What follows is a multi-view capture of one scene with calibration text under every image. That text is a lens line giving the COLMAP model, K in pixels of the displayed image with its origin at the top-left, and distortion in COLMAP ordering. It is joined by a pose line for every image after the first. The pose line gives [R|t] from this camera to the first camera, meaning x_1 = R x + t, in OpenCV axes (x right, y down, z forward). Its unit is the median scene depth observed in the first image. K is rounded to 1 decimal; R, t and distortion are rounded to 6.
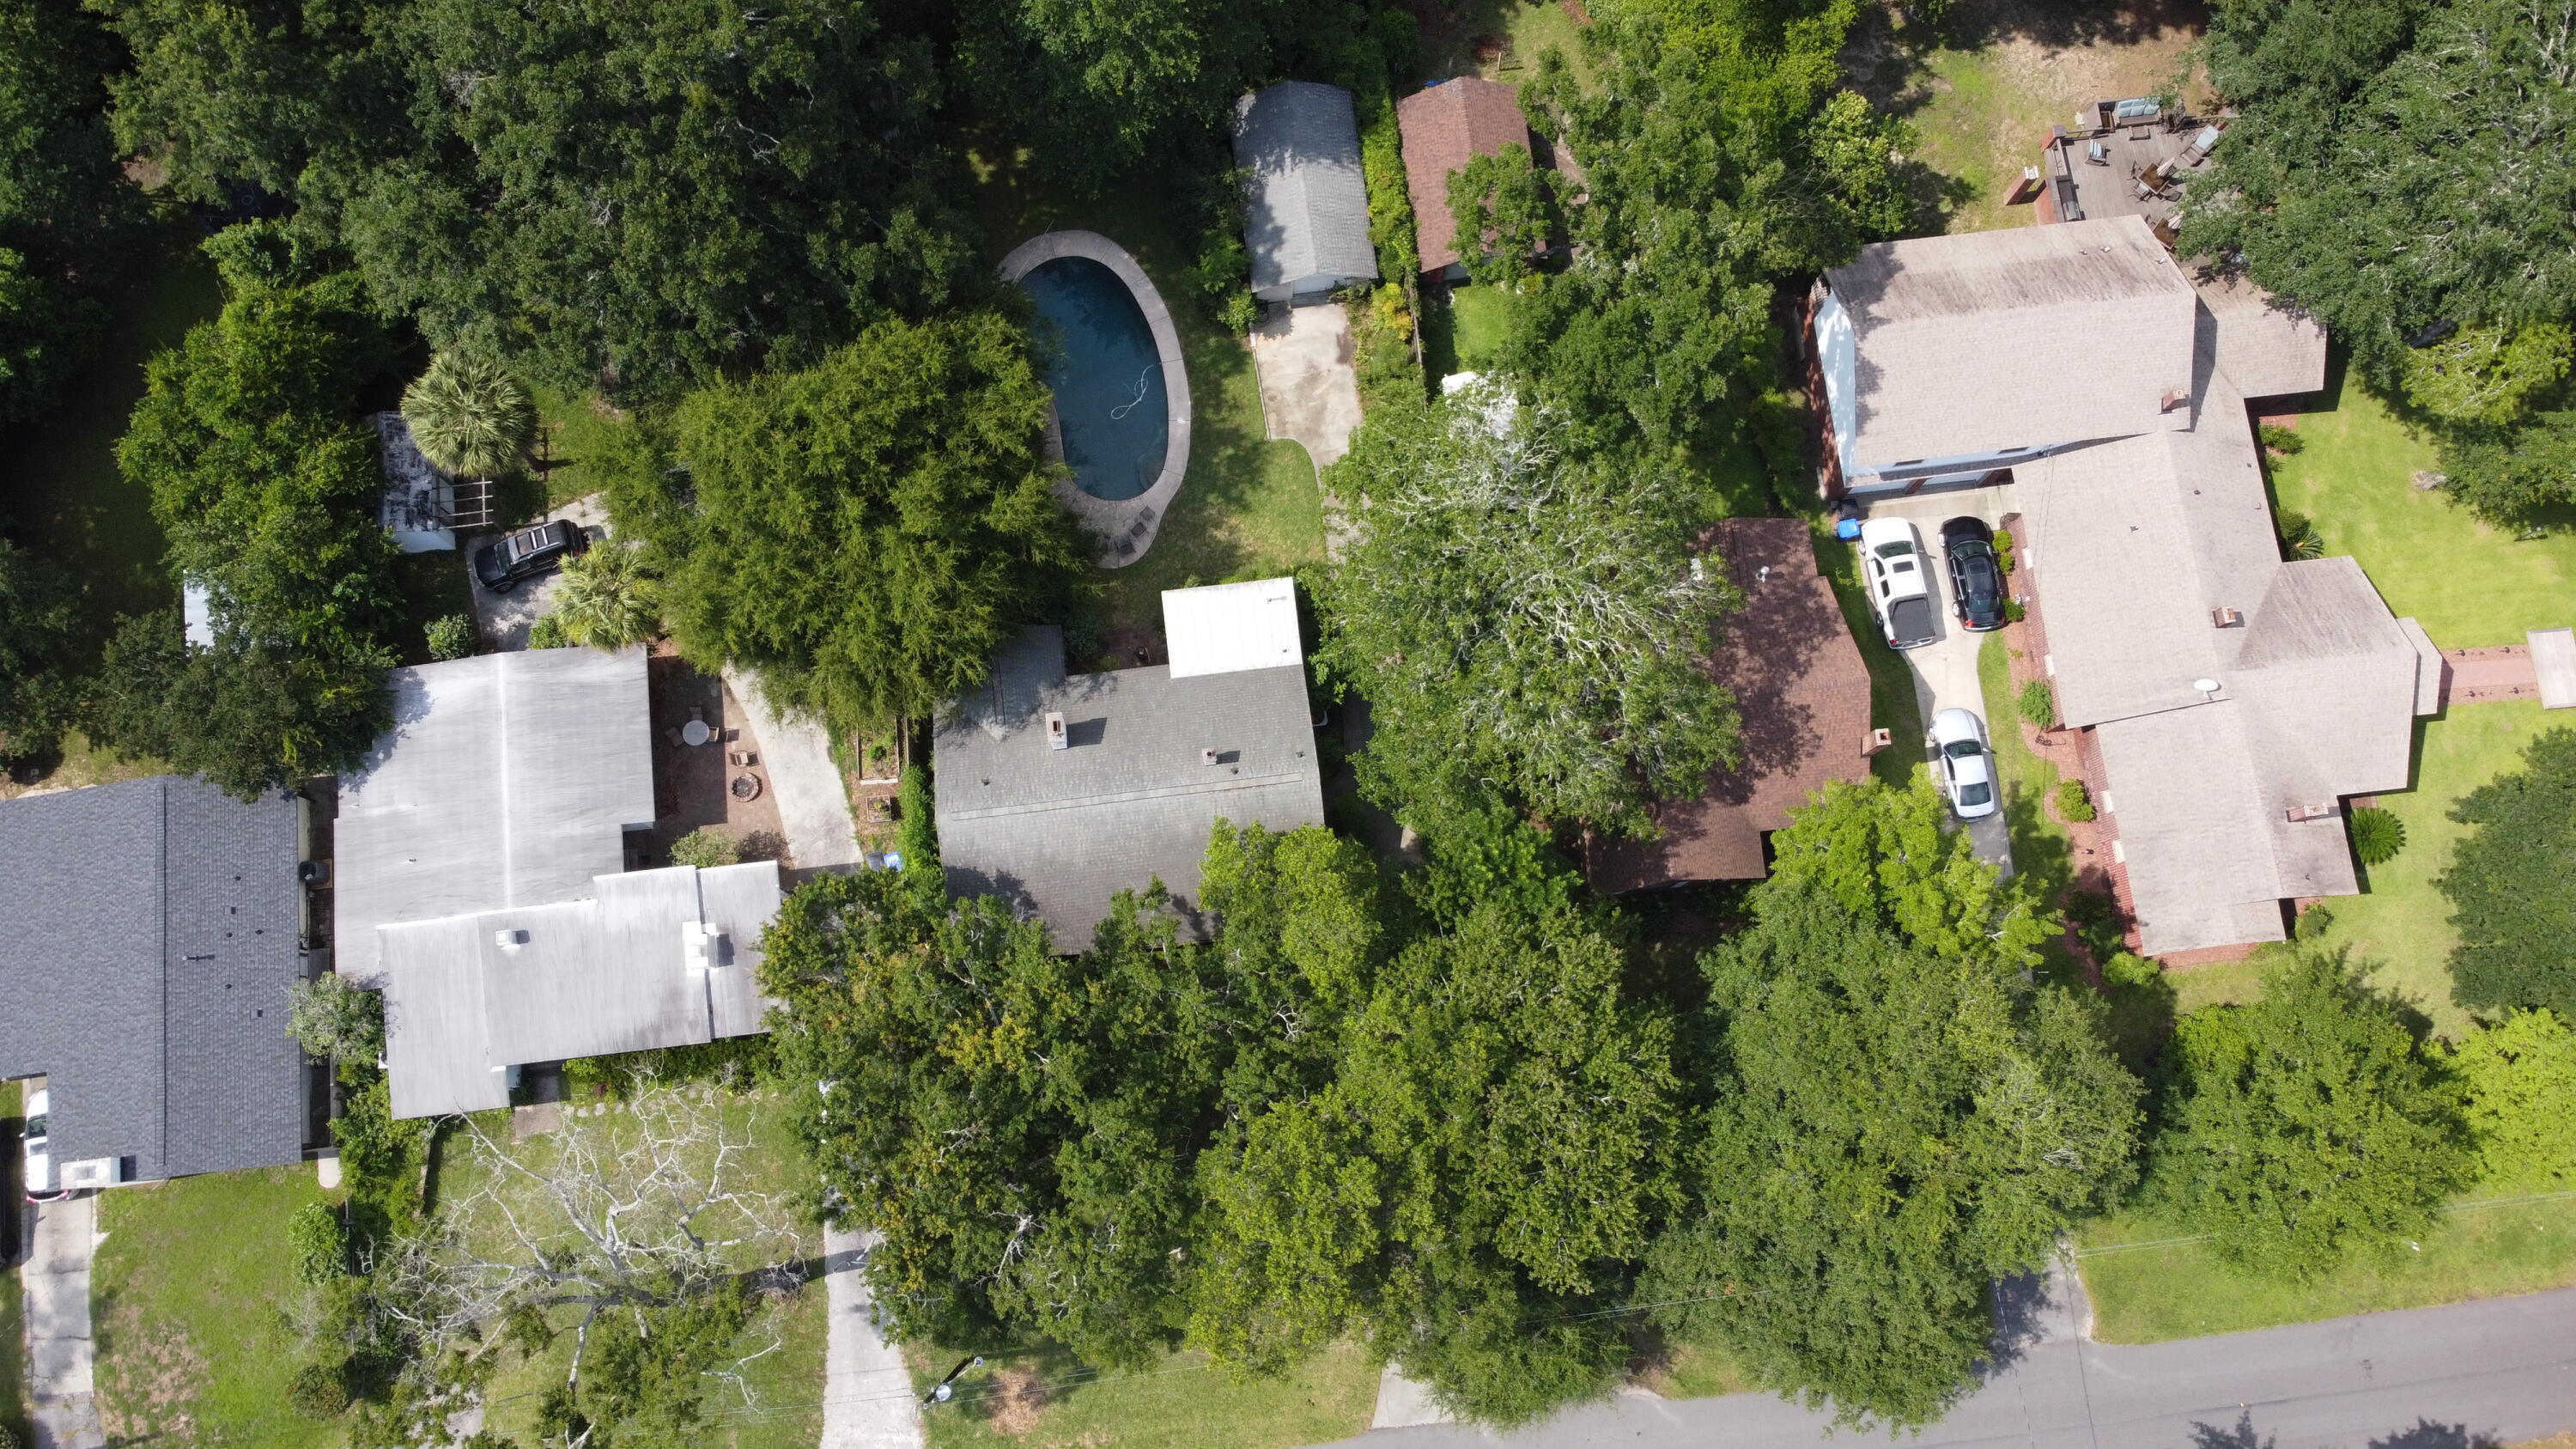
lens RADIAL K [[1945.3, 0, 1282.7], [0, 1945.3, 735.0], [0, 0, 1]] dist [-0.005323, 0.000782]
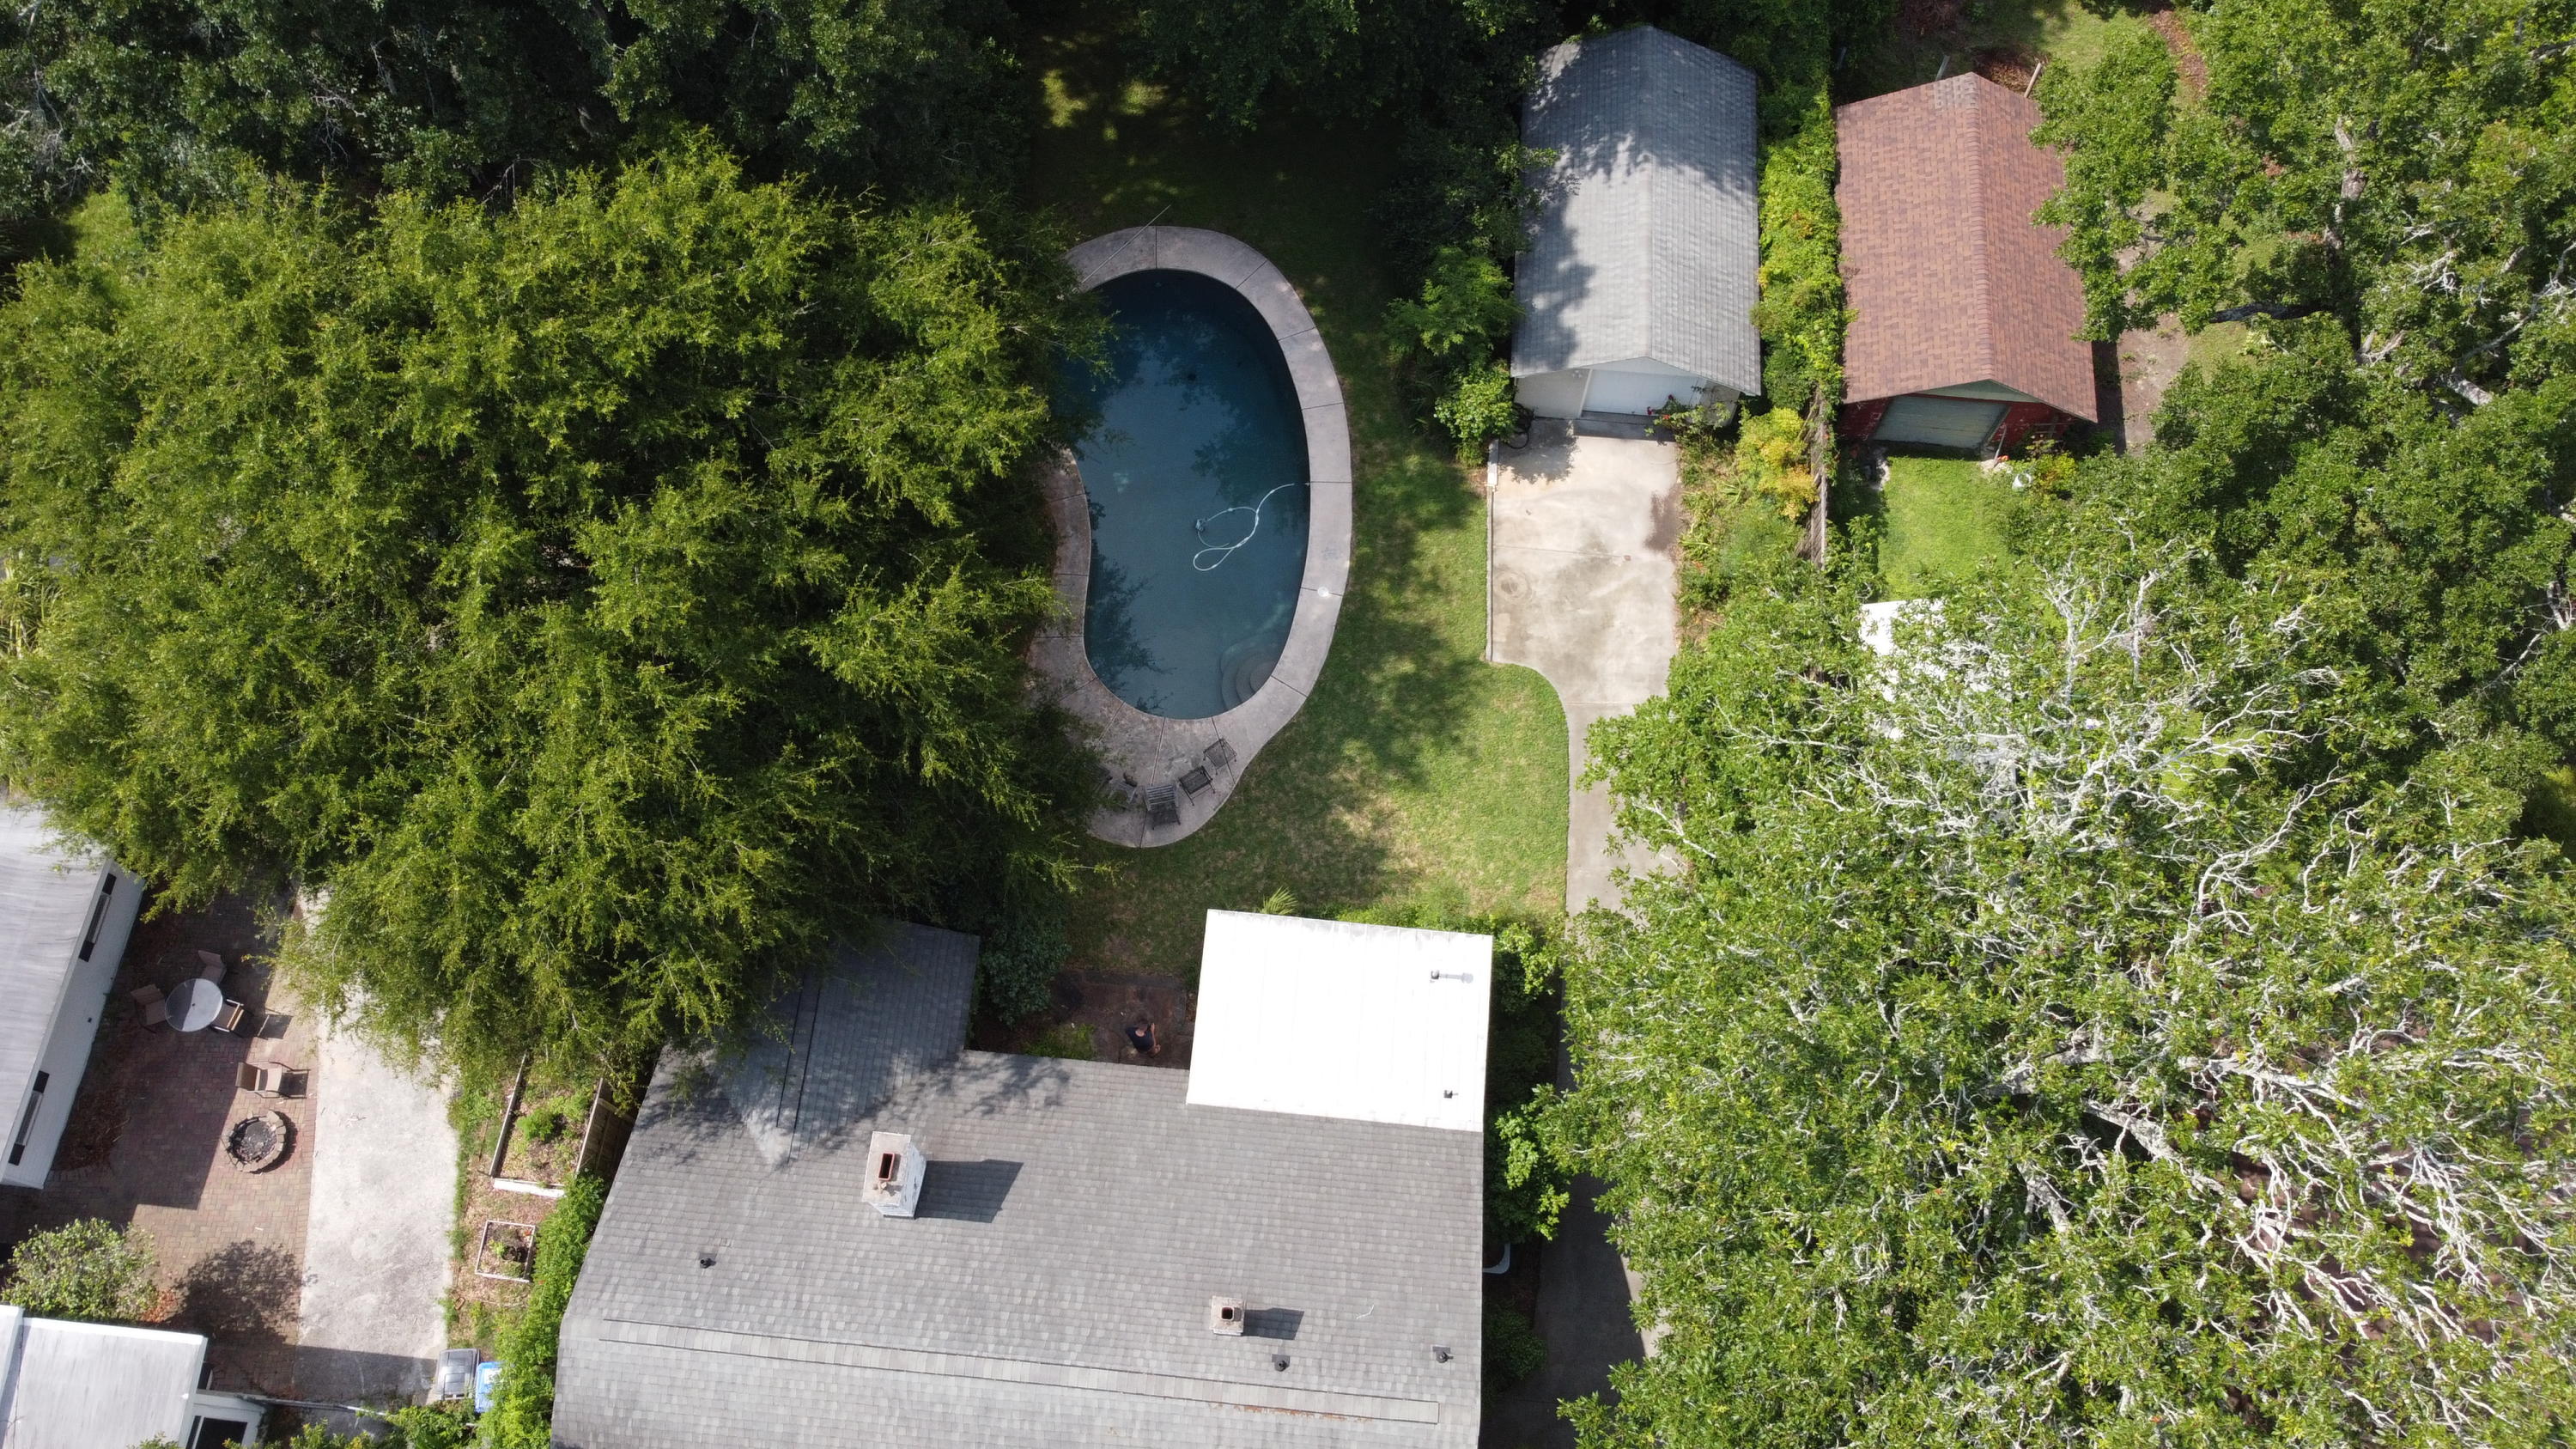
lens RADIAL K [[1945.3, 0, 1262.6], [0, 1945.3, 728.2], [0, 0, 1]] dist [-0.005323, 0.000782]
pose [[0.977196, 0.191348, -0.092057, -0.015409], [-0.205374, 0.961833, -0.180827, -0.034948], [0.053943, 0.195610, 0.979197, 0.547659]]
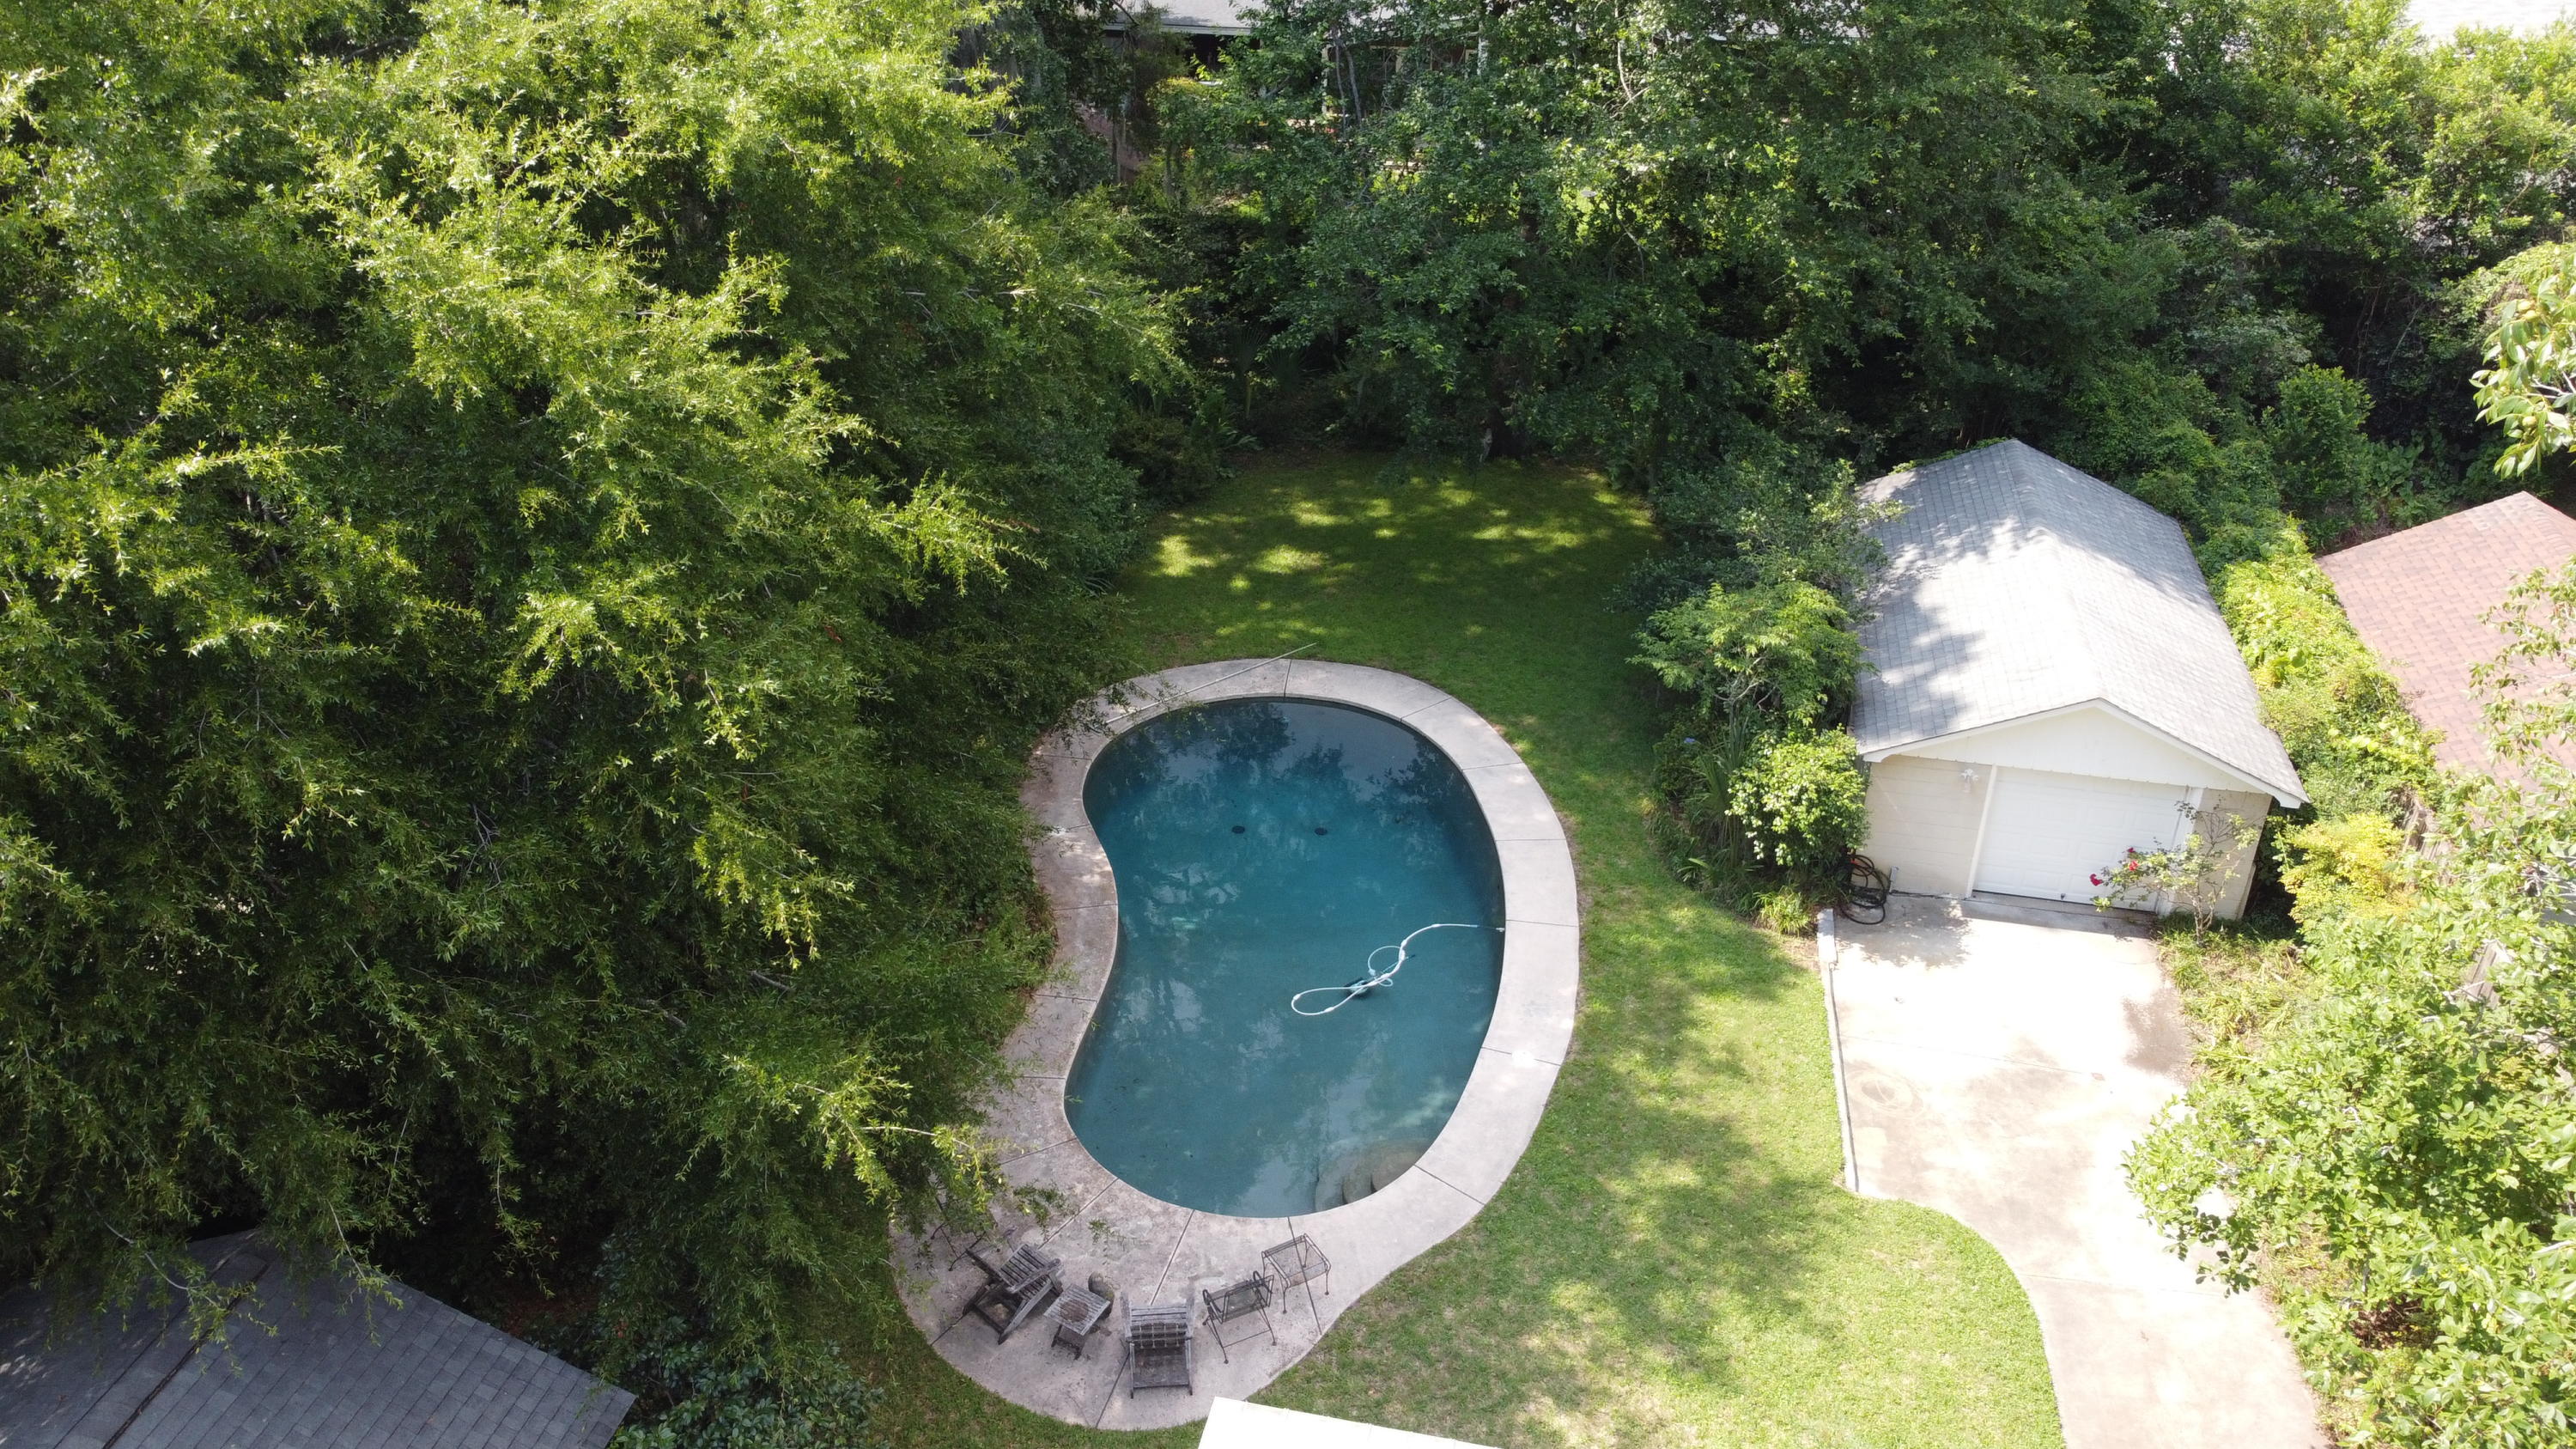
lens RADIAL K [[1945.3, 0, 1236.9], [0, 1945.3, 731.1], [0, 0, 1]] dist [-0.005323, 0.000782]
pose [[0.938104, 0.150726, -0.311838, -0.012643], [-0.333518, 0.635952, -0.695938, 0.012519], [0.093418, 0.756866, 0.646859, 0.845044]]
